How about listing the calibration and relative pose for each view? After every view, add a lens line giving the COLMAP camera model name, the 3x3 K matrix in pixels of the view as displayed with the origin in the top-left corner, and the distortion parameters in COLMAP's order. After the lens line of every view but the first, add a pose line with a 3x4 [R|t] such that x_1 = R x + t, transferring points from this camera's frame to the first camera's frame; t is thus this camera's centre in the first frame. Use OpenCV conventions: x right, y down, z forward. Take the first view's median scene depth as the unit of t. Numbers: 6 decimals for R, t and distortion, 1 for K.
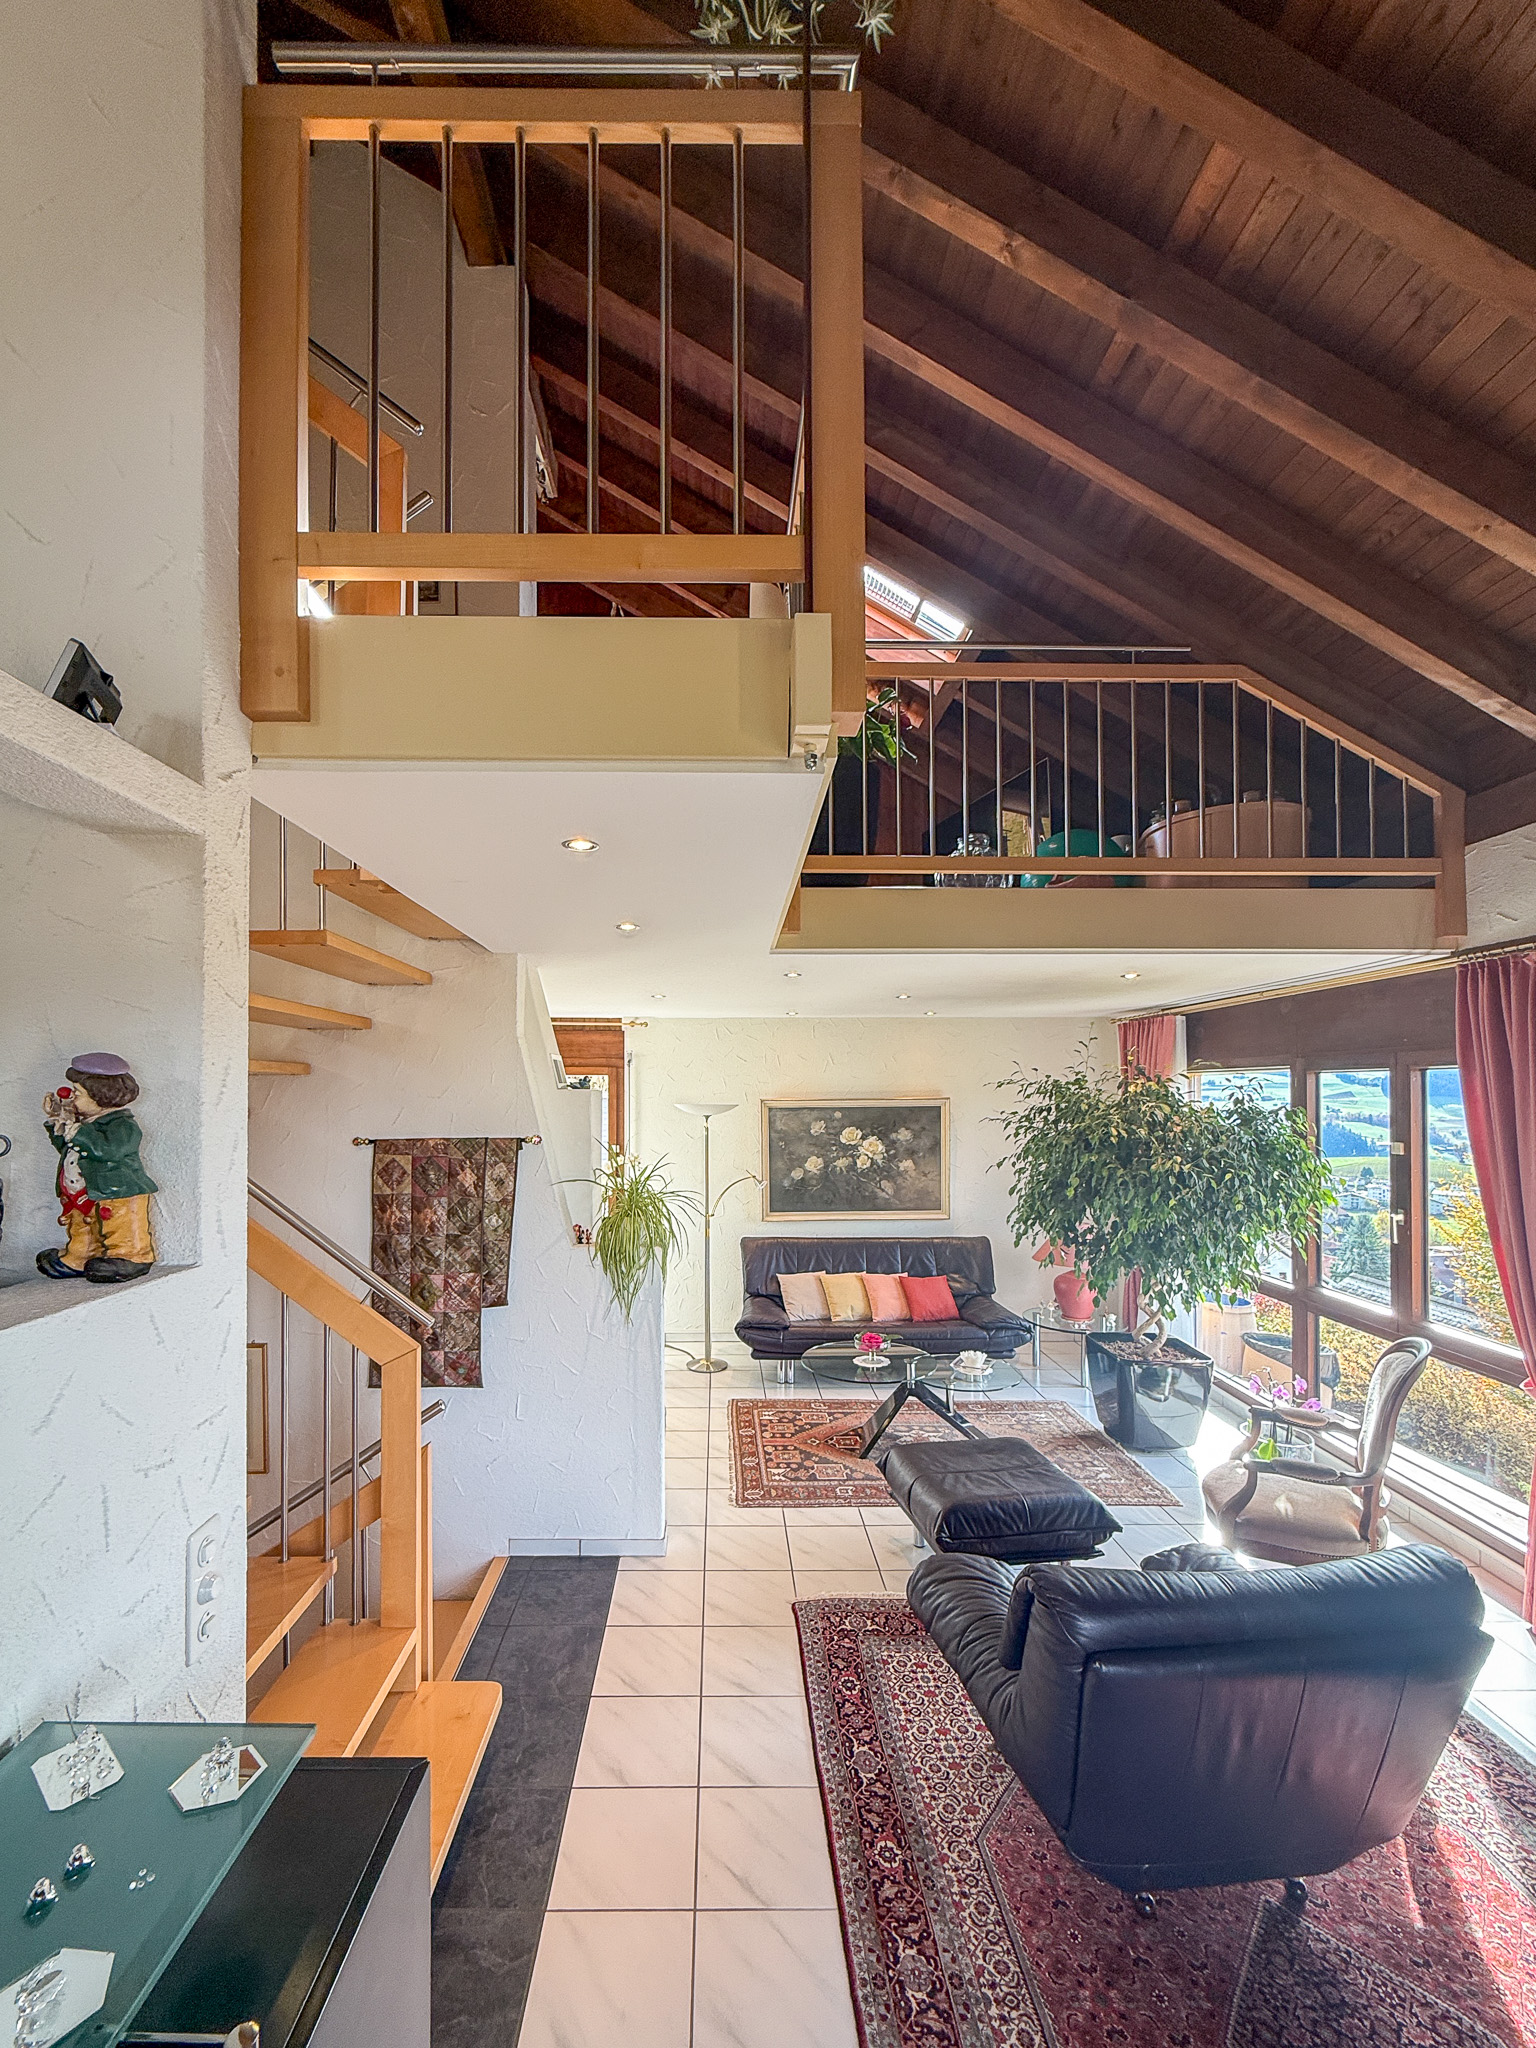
lens RADIAL K [[845.8, 0, 707.3], [0, 845.8, 1081.2], [0, 0, 1]] dist [-0.000207, -0.001174]
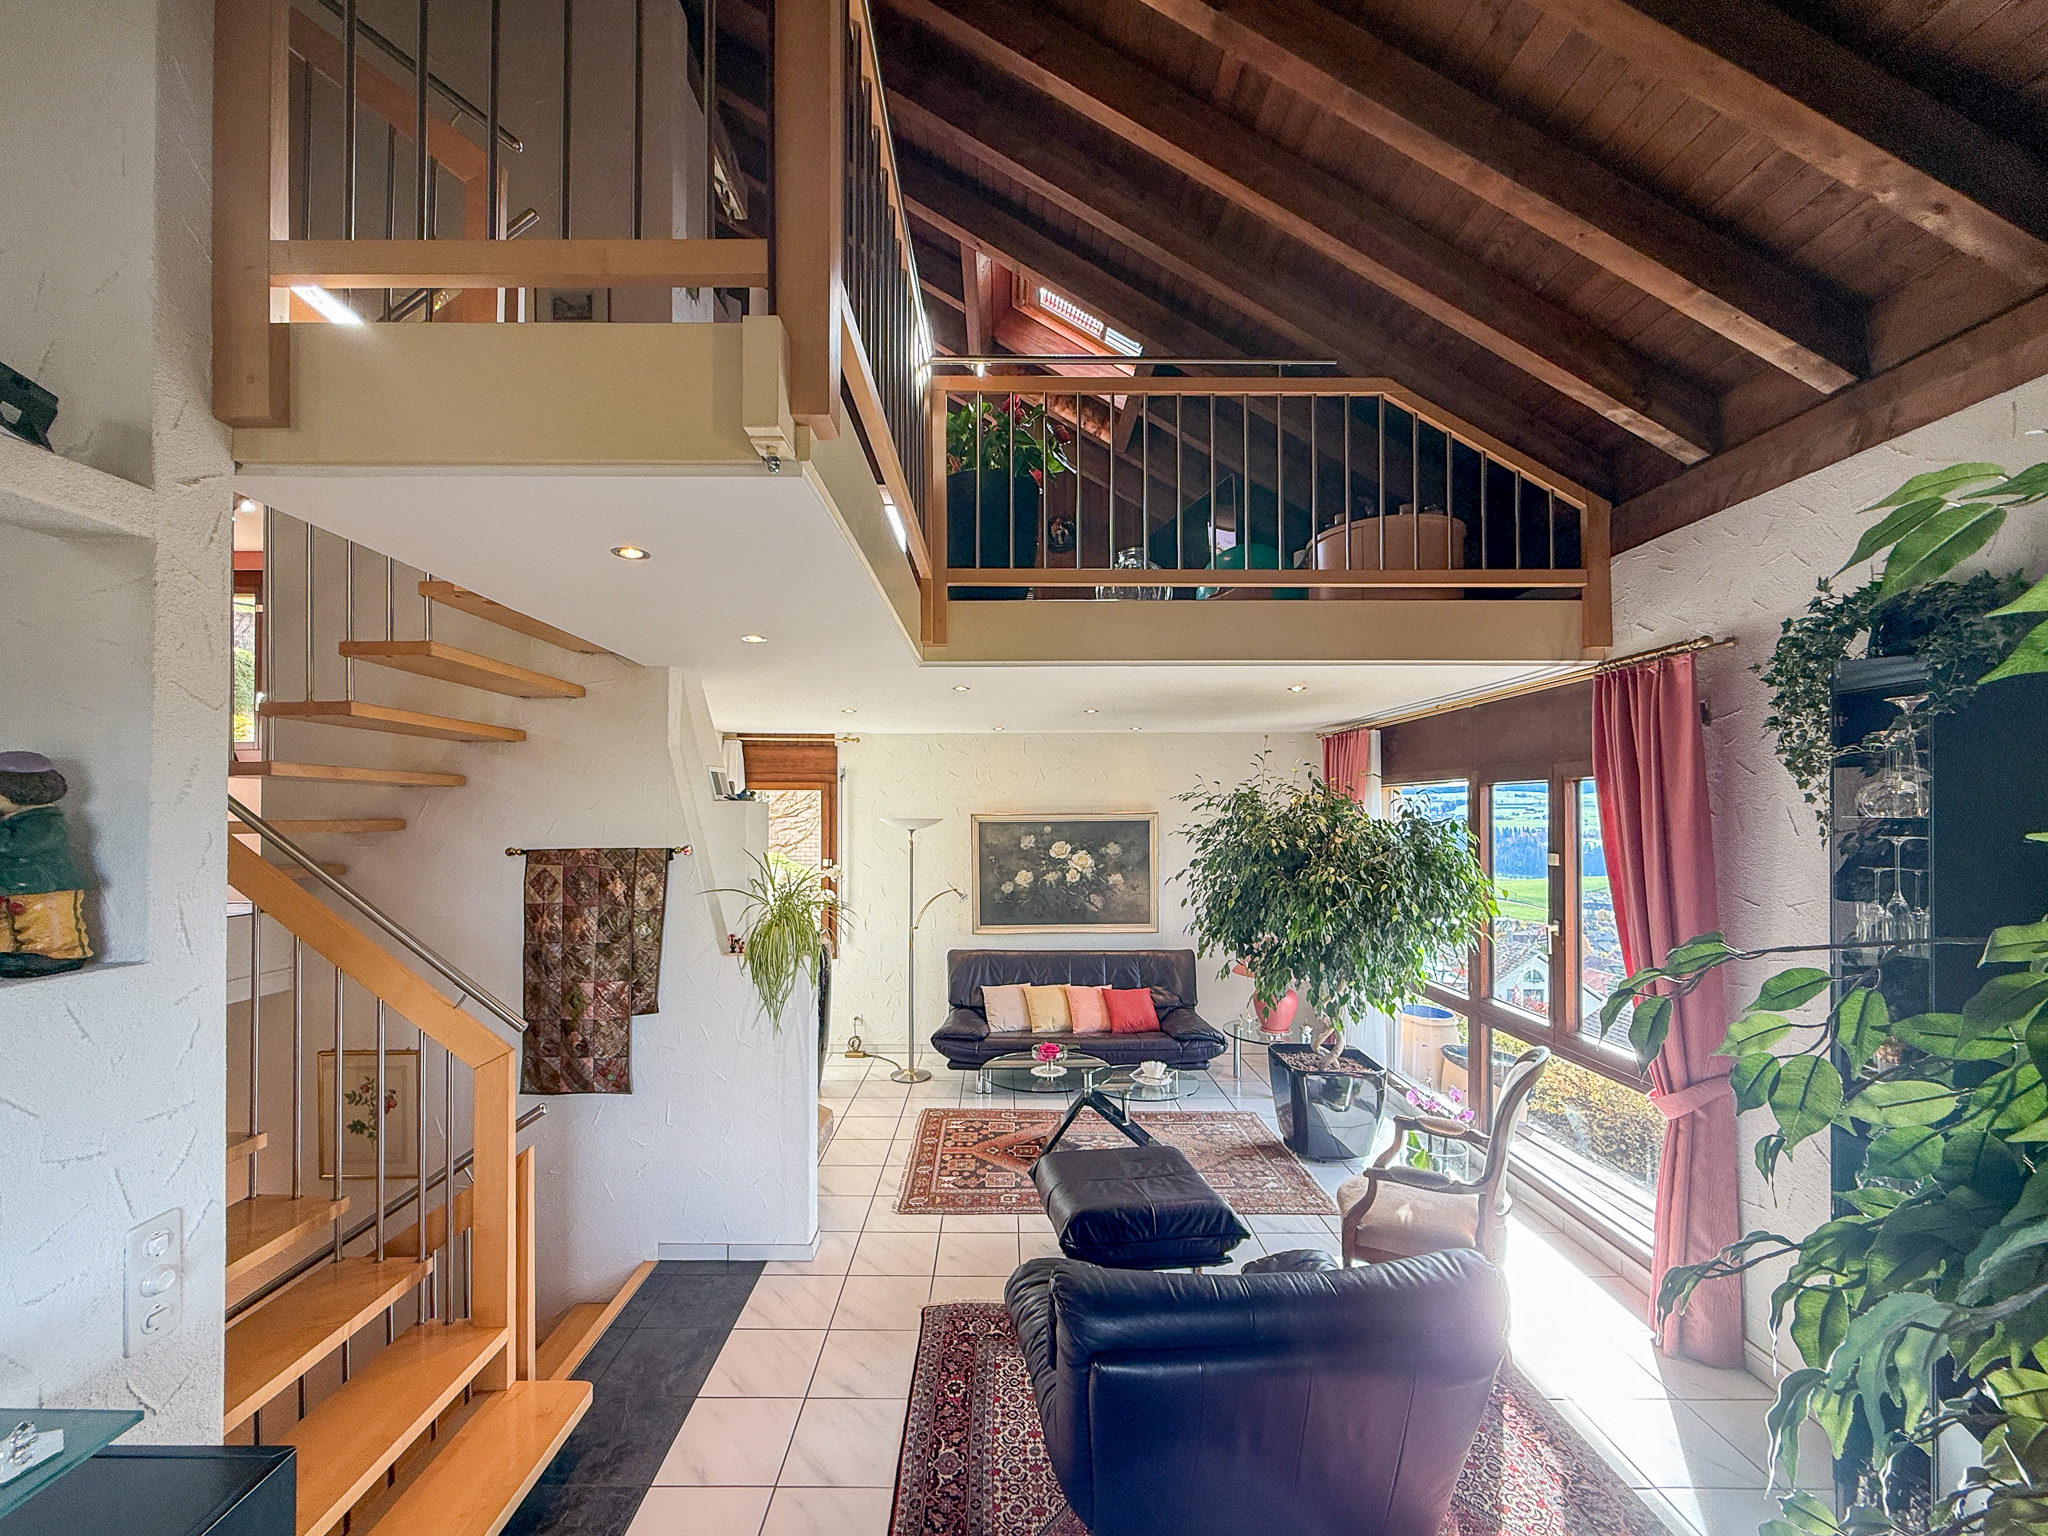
lens RADIAL K [[845.8, 0, 1195.0], [0, 845.8, 810.9], [0, 0, 1]] dist [-0.000207, -0.001174]
pose [[0.999967, 0.000186, -0.008102, 0.414483], [-0.000199, 0.999999, -0.001565, 0.024452], [0.008101, 0.001567, 0.999966, -0.005874]]
